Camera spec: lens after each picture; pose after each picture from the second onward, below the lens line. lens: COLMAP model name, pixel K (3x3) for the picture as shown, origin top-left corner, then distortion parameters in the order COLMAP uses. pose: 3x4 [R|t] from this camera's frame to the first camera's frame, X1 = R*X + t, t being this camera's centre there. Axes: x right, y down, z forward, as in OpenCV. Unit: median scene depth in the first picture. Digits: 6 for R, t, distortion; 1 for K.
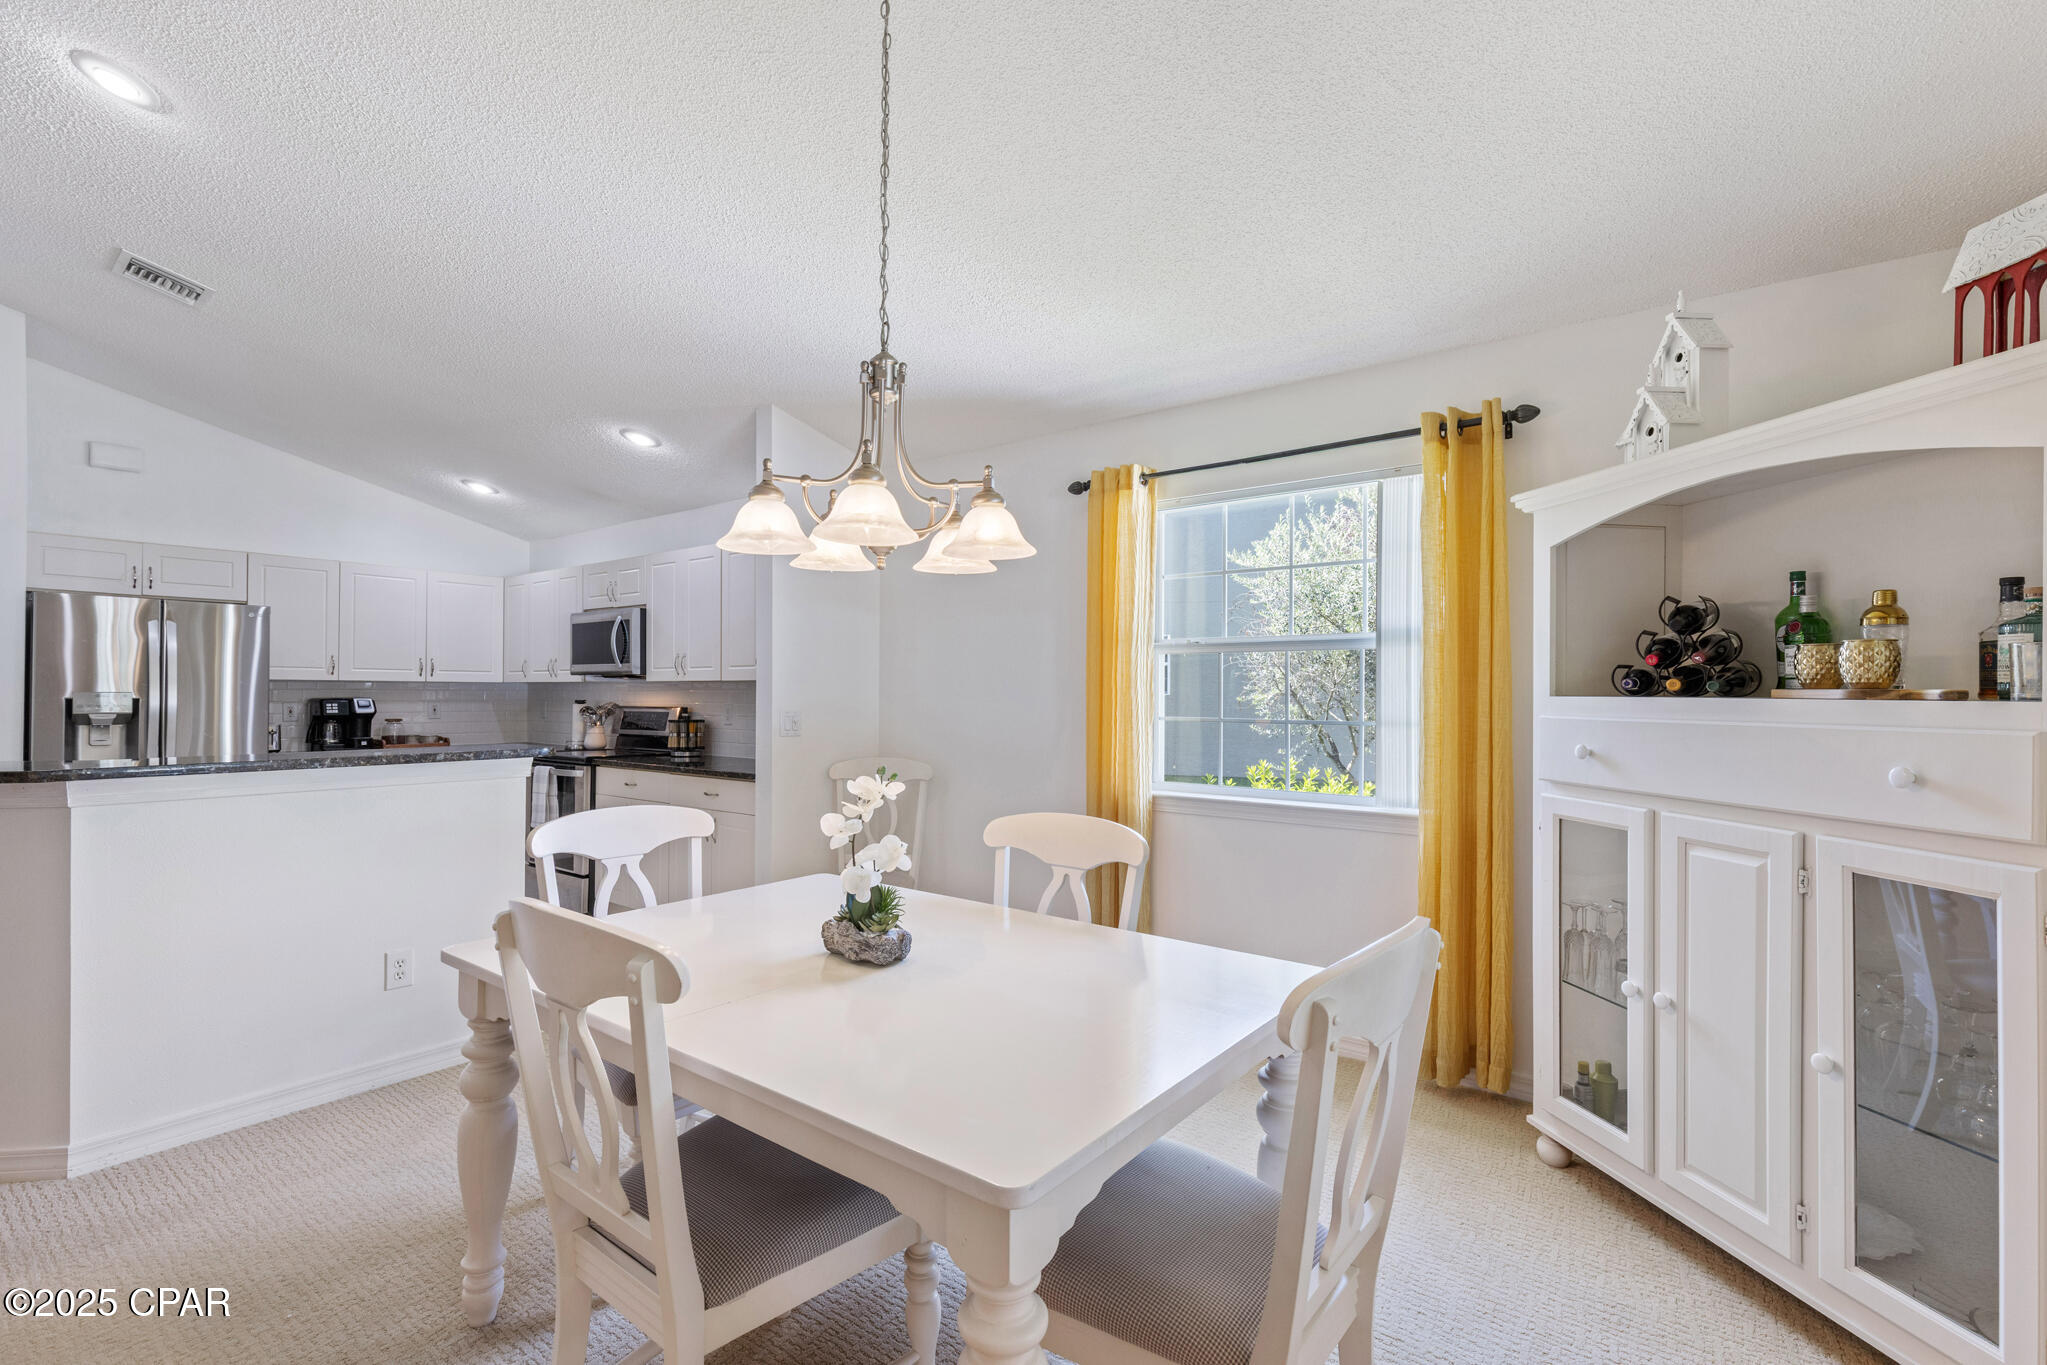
lens RADIAL K [[920.1, 0, 1047.9], [0, 920.1, 696.2], [0, 0, 1]] dist [0.002374, -0.000345]
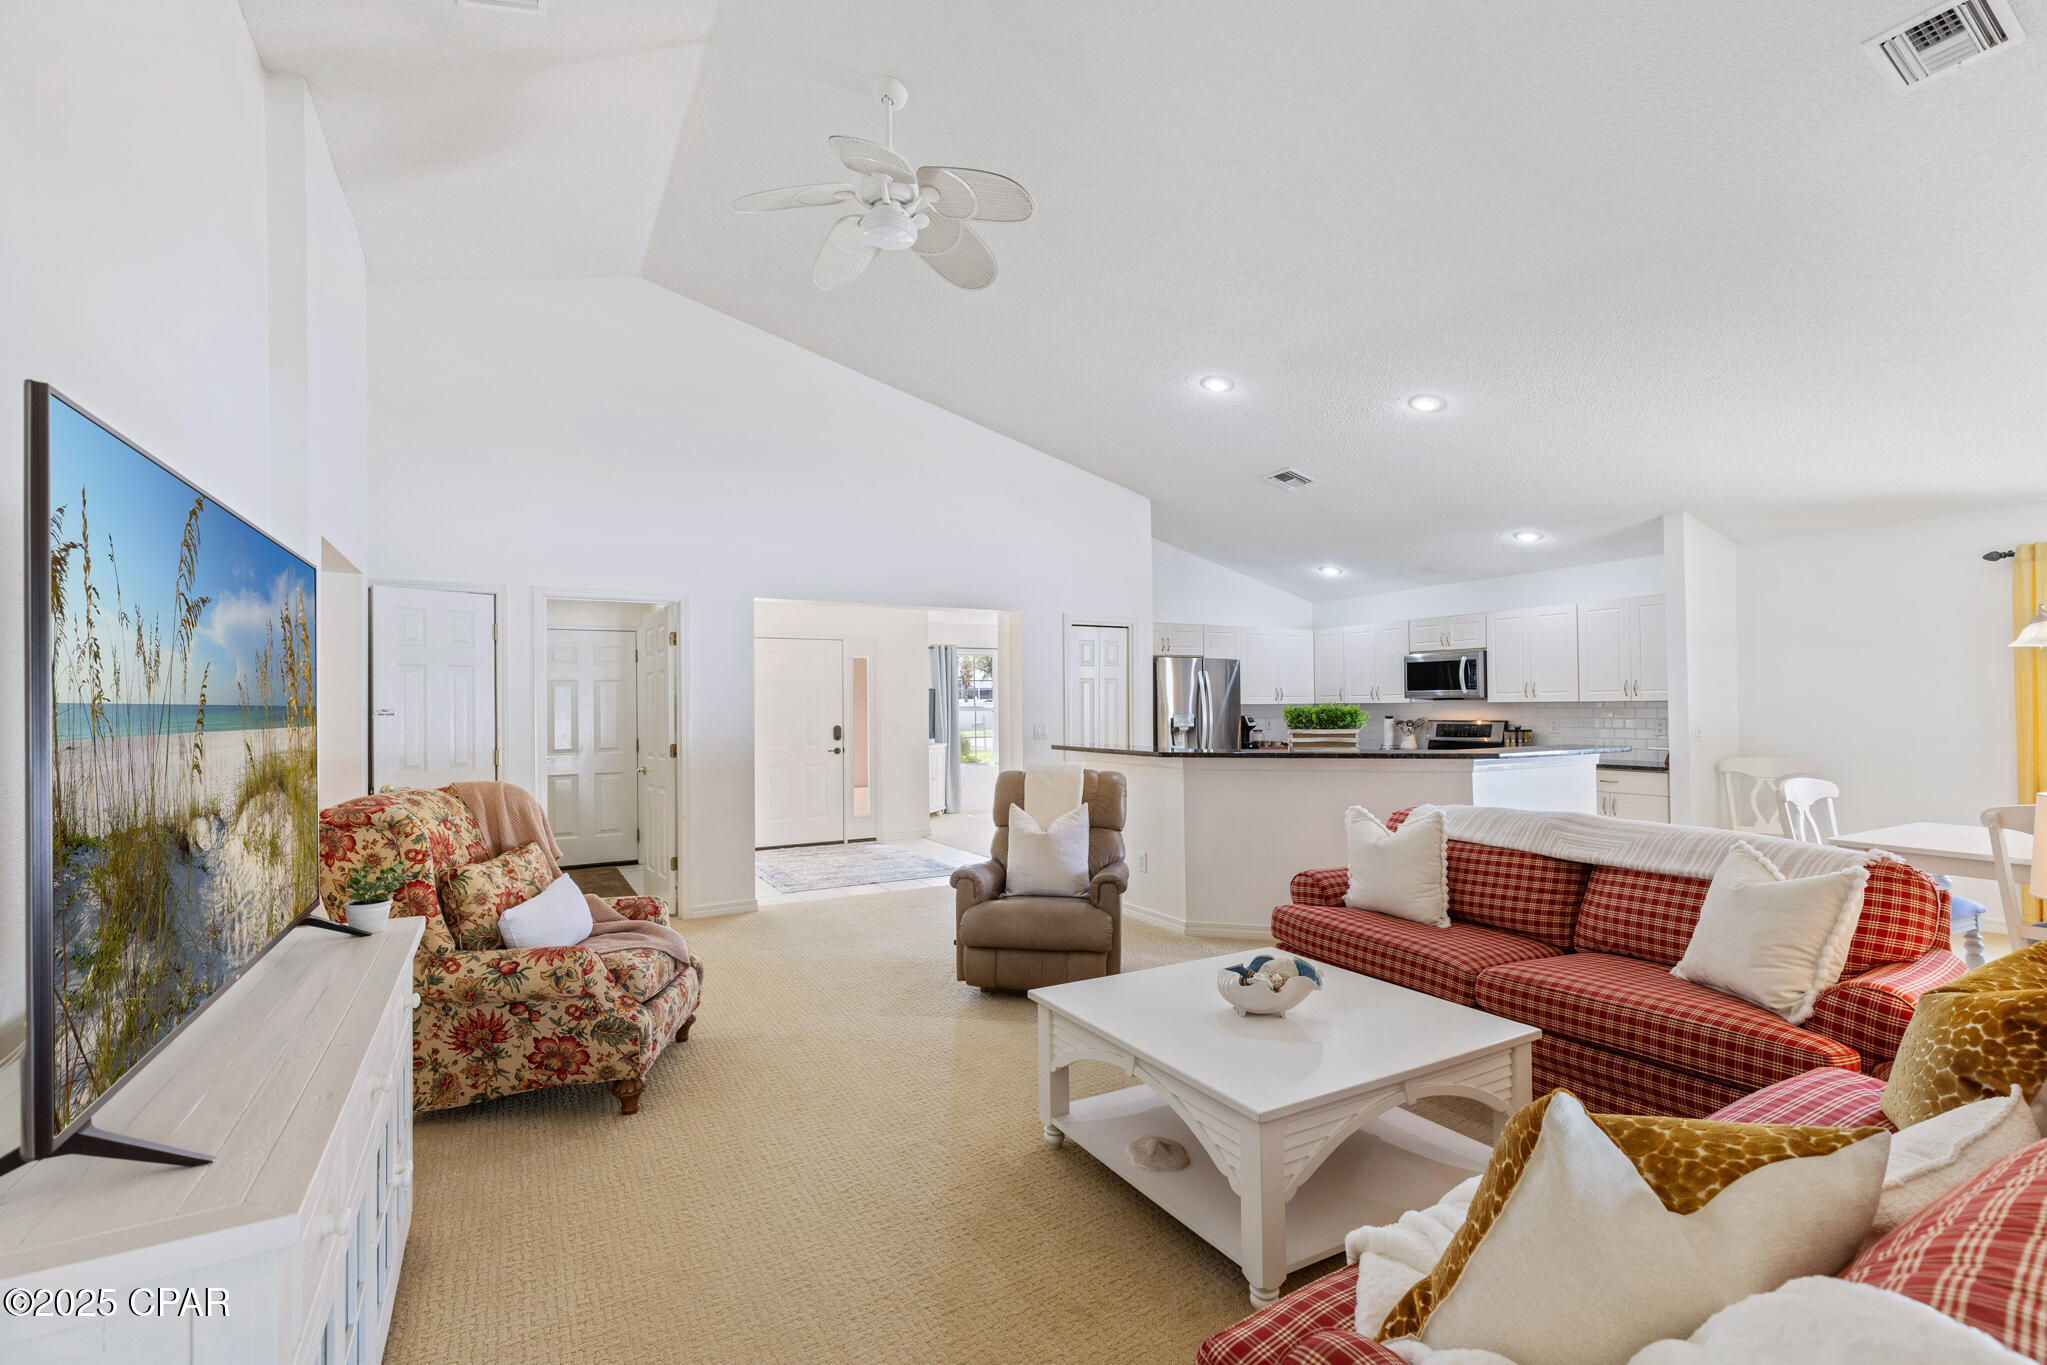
lens RADIAL K [[921.9, 0, 1023.5], [0, 921.9, 682.5], [0, 0, 1]] dist [0.002132, 0.000182]
pose [[0.913887, -0.024448, -0.405232, -0.515310], [0.013801, 0.999479, -0.029175, -0.015032], [0.405734, 0.021070, 0.913748, -0.575781]]
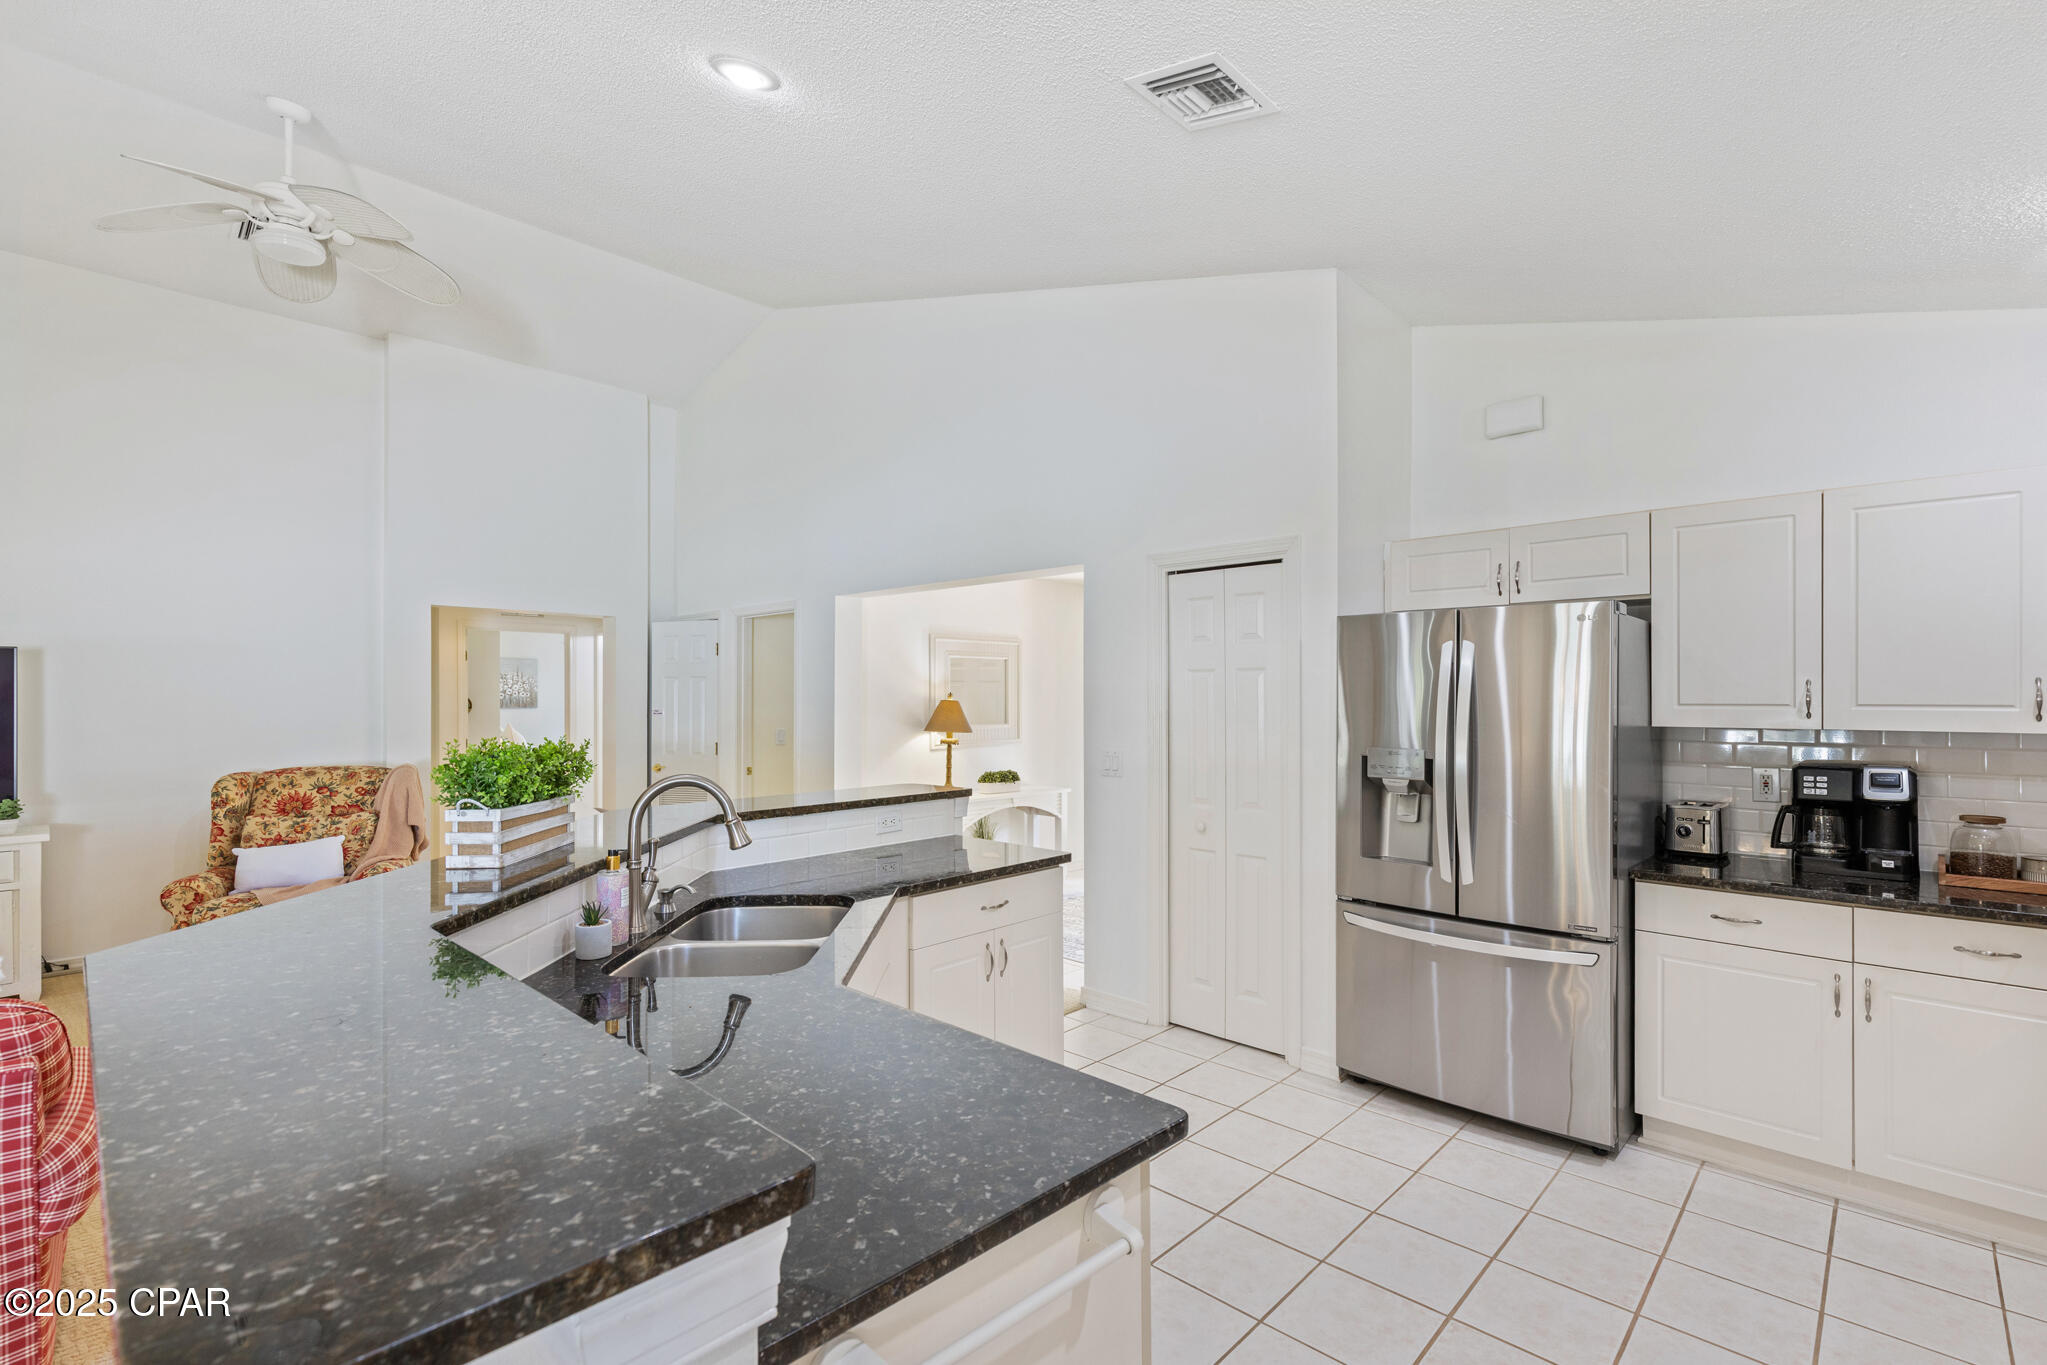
lens RADIAL K [[920.1, 0, 1047.9], [0, 920.1, 696.2], [0, 0, 1]] dist [0.002374, -0.000345]
pose [[-0.106651, -0.021008, -0.994075, -0.250300], [-0.008591, 0.999759, -0.020206, -0.023069], [0.994259, 0.006385, -0.106806, 0.684047]]
